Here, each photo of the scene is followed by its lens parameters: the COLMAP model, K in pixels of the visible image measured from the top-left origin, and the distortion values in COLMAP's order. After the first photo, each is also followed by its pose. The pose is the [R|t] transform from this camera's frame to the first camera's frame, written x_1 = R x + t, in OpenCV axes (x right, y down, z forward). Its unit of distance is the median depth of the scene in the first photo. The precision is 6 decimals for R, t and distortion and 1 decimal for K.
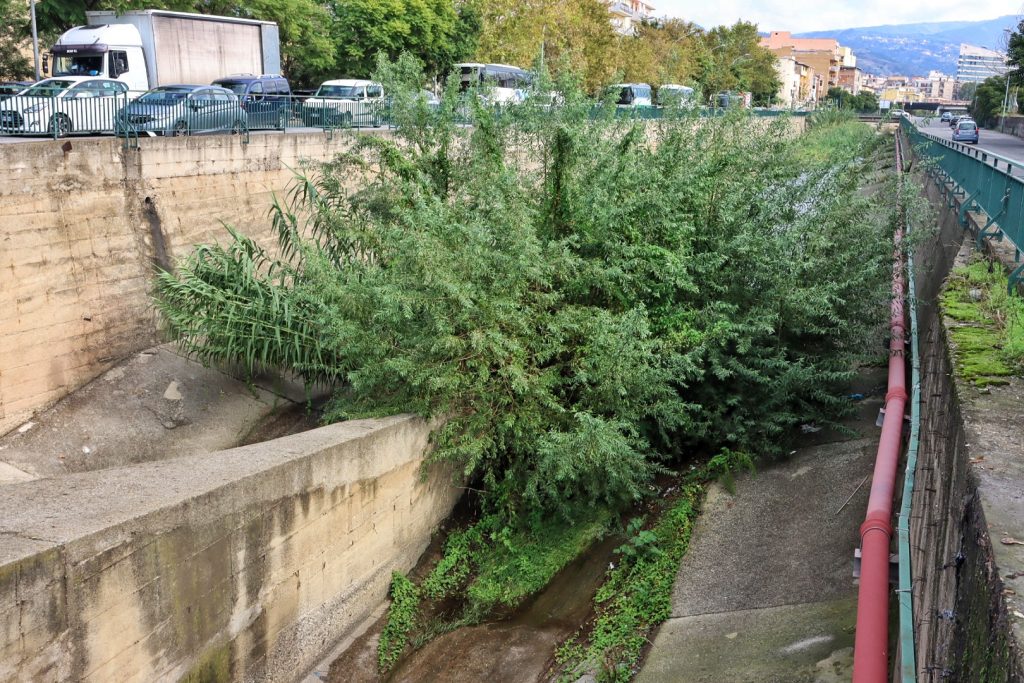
lens RADIAL K [[1109.4, 0, 512.0], [0, 1109.4, 341.5], [0, 0, 1]] dist [-0.066744, 0.276945]
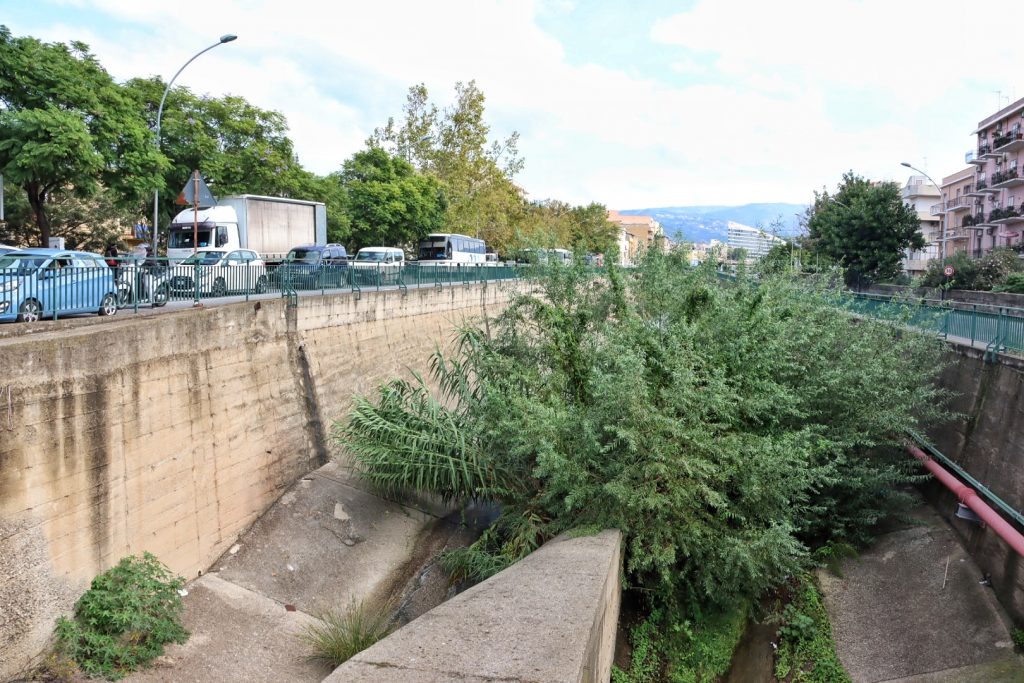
lens RADIAL K [[856.3, 0, 518.7], [0, 856.3, 335.9], [0, 0, 1]] dist [-0.168301, 0.144812]
pose [[0.990868, -0.013275, 0.134177, -0.213298], [0.029992, 0.991910, -0.123349, -0.021400], [-0.131454, 0.126247, 0.983251, 0.067990]]
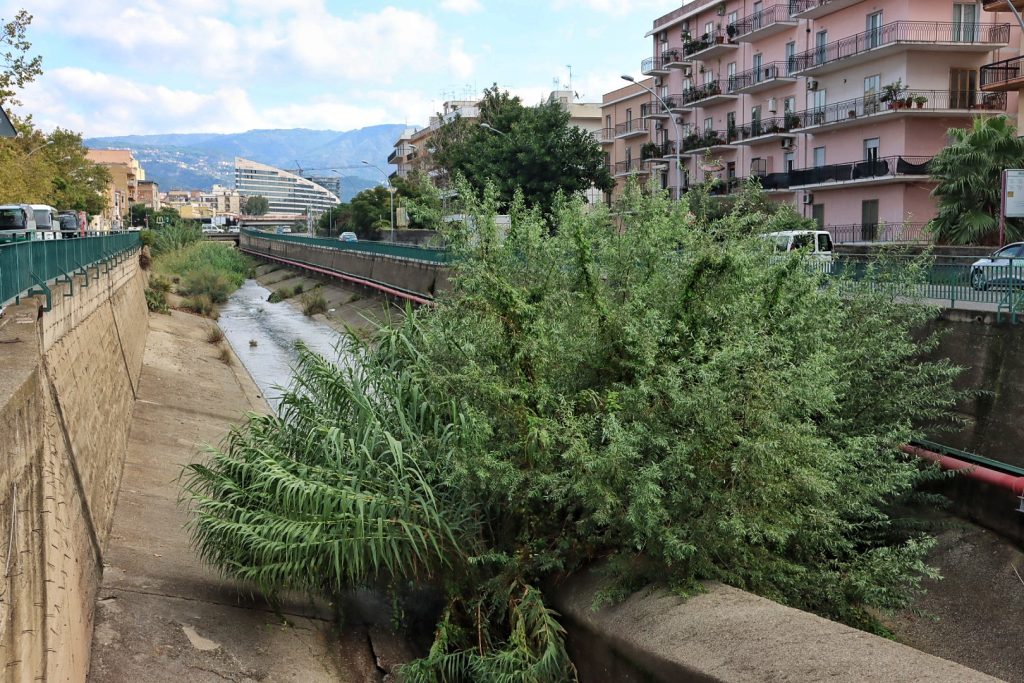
lens RADIAL K [[1254.1, 0, 522.2], [0, 1254.1, 344.0], [0, 0, 1]] dist [0.049489, 0.068113]
pose [[0.823096, -0.085739, 0.561393, -0.520165], [0.149472, 0.986390, -0.068504, -0.050995], [-0.547879, 0.140298, 0.824709, 0.163444]]
